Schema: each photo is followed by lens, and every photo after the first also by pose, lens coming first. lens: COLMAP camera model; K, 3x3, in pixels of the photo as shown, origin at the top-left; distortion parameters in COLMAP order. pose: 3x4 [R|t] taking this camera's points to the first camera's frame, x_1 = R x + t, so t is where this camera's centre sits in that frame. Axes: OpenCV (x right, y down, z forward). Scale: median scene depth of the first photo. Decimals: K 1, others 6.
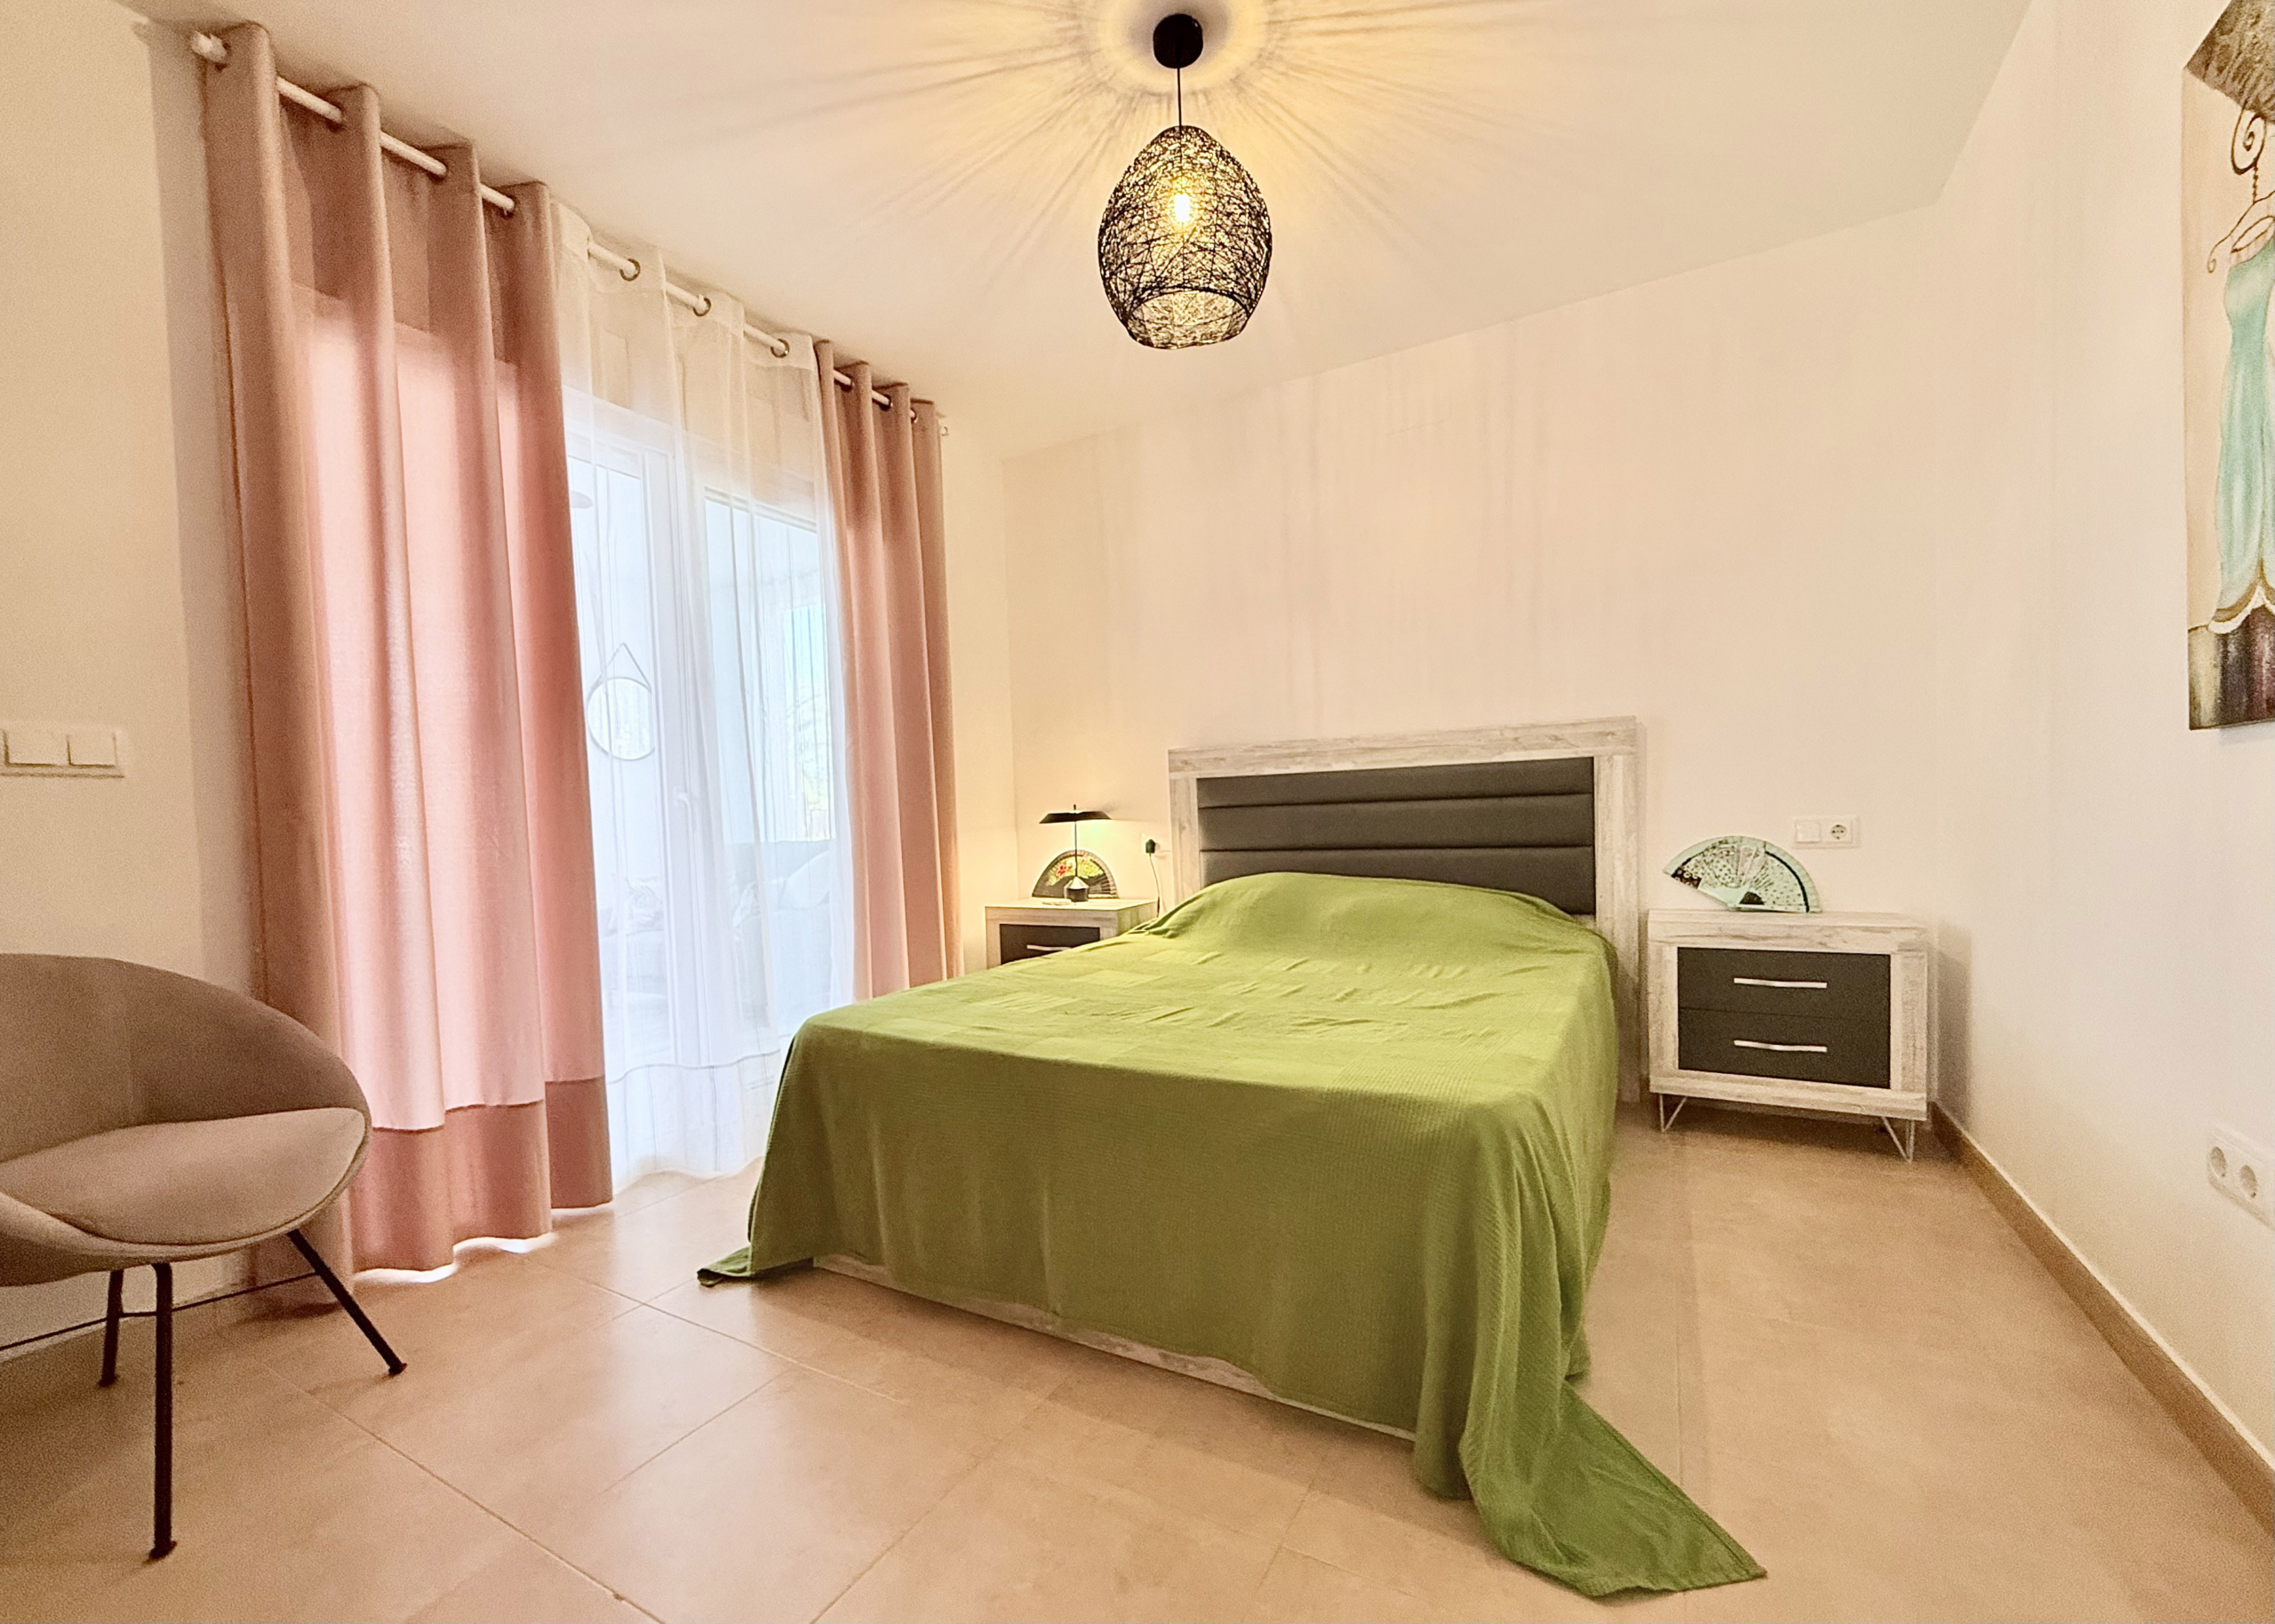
lens RADIAL K [[928.9, 0, 1134.8], [0, 928.9, 852.8], [0, 0, 1]] dist [0.000276, -0.000041]
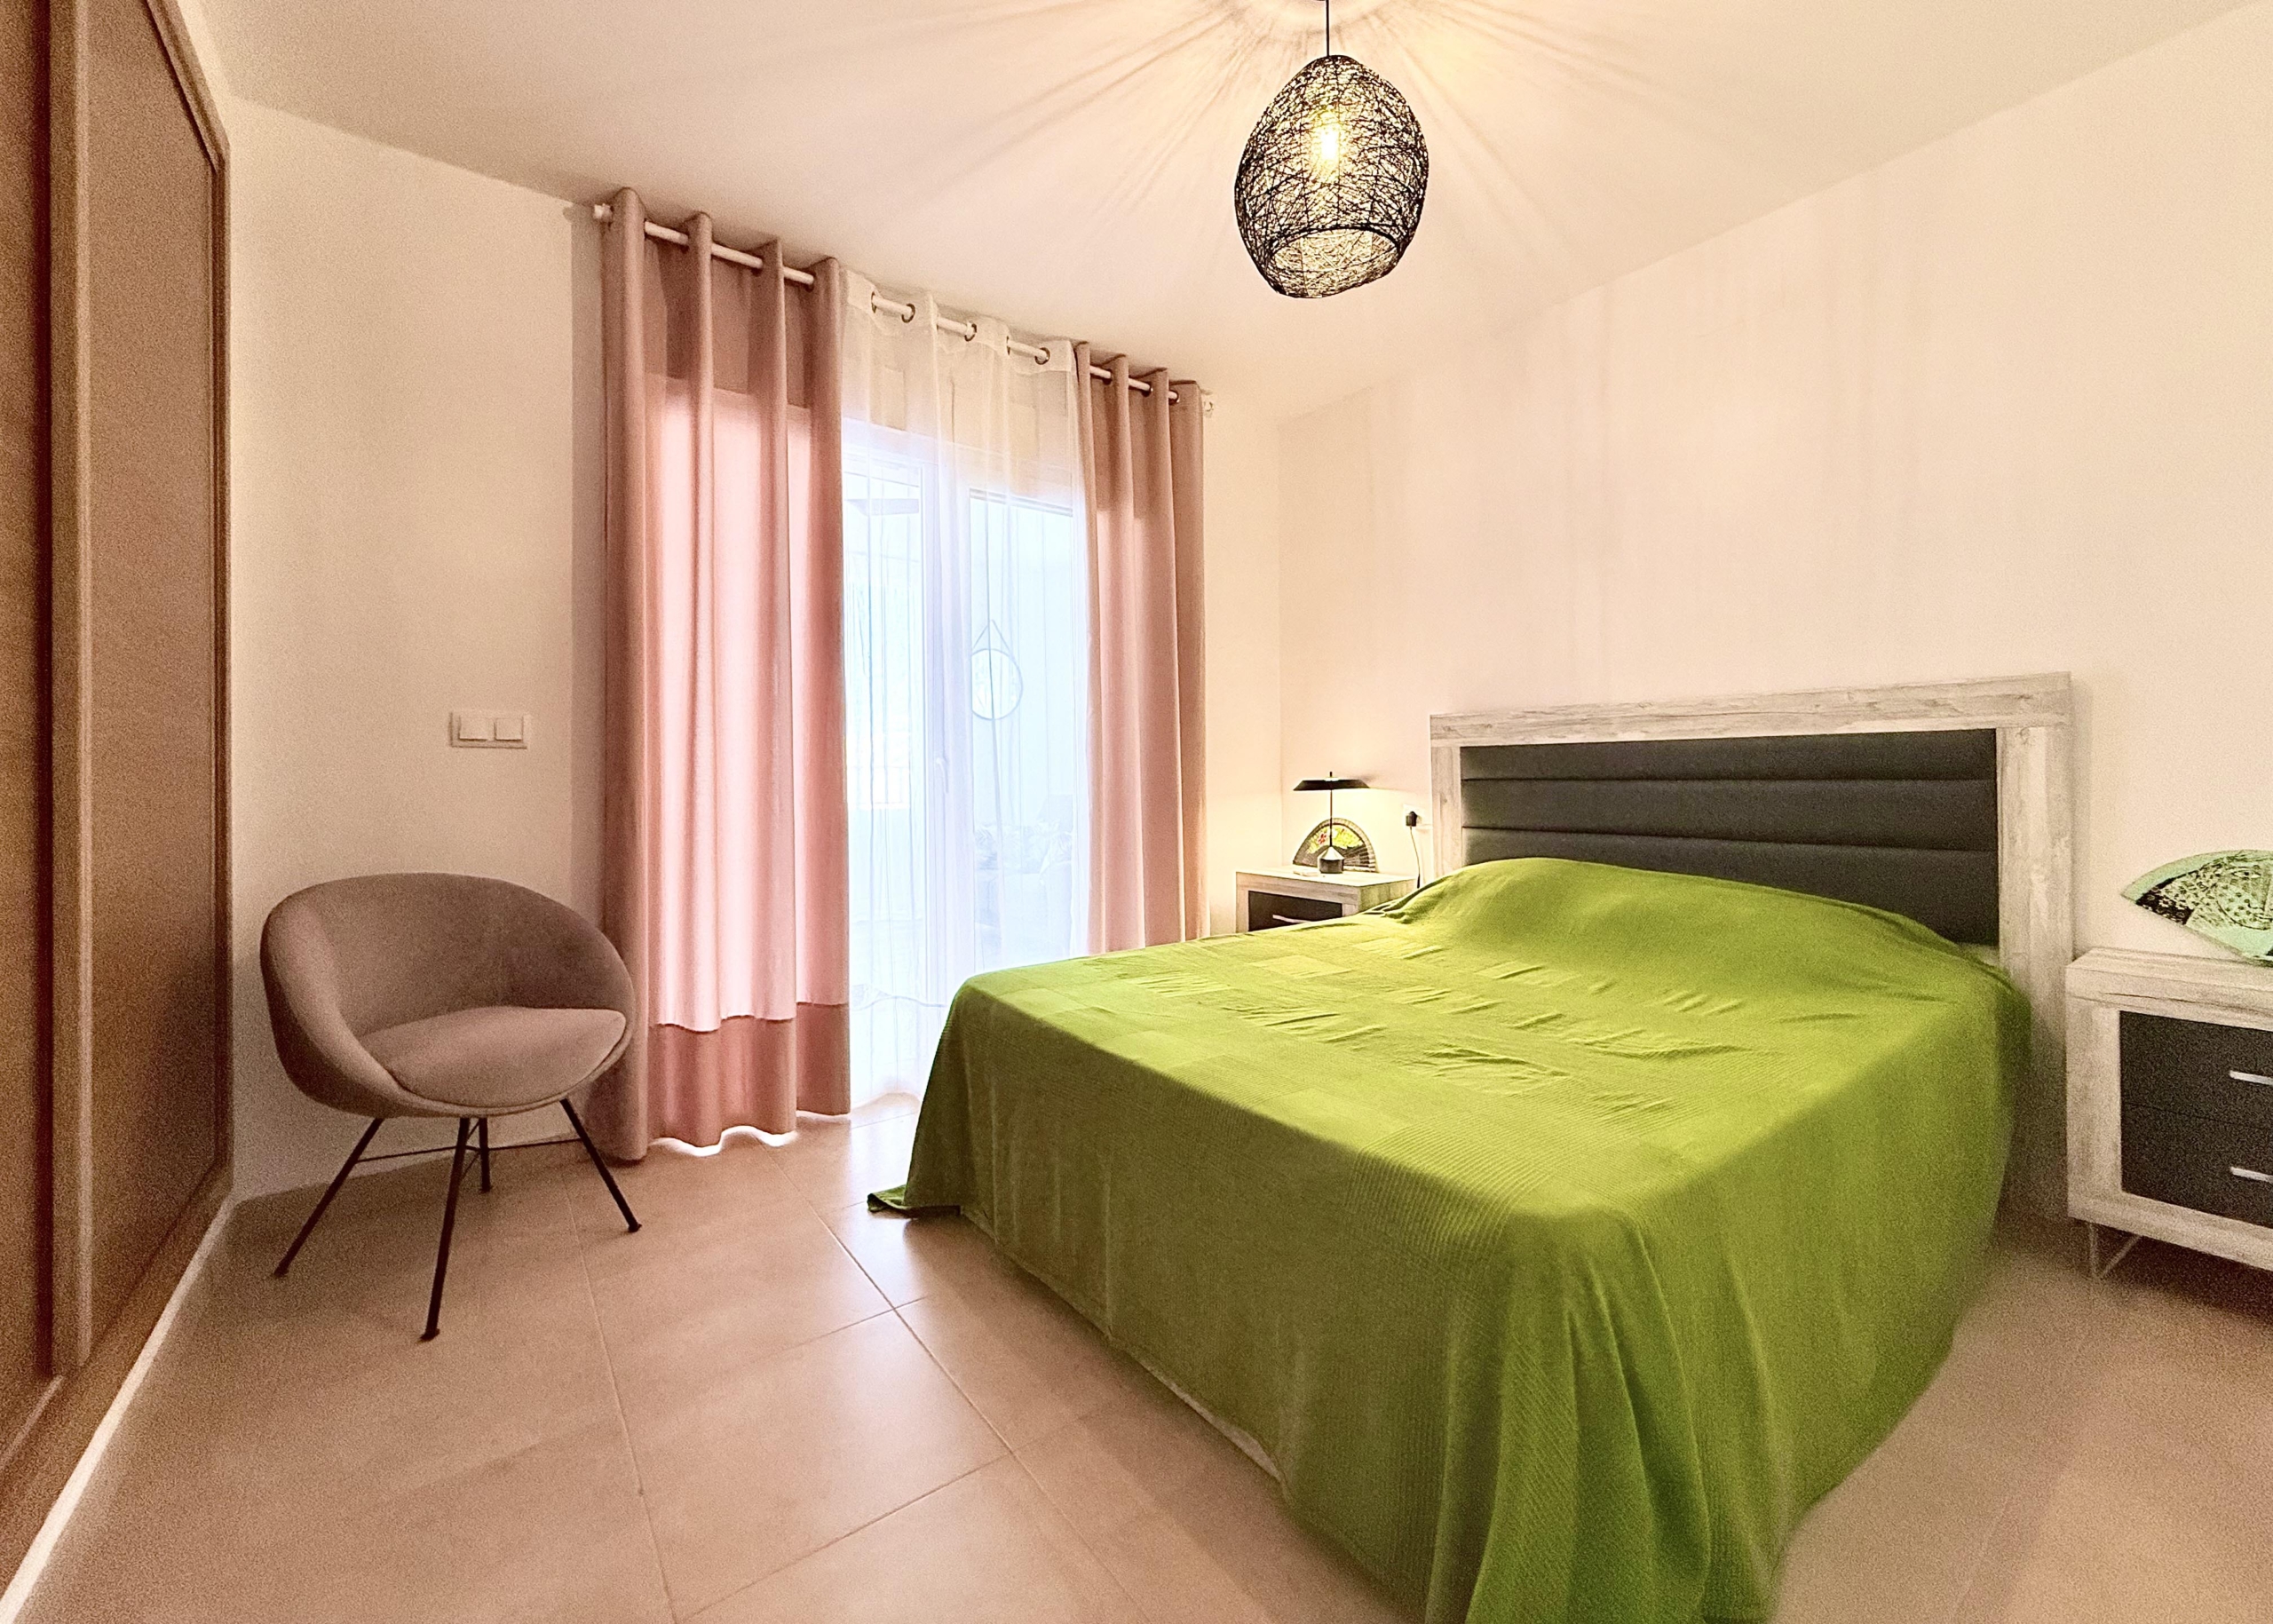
lens RADIAL K [[905.0, 0, 1132.5], [0, 905.0, 773.3], [0, 0, 1]] dist [-0.000845, 0.000075]
pose [[0.914551, 0.024648, -0.403720, 0.165055], [-0.037207, 0.999036, -0.023293, -0.027445], [0.402756, 0.036324, 0.914586, 0.080319]]
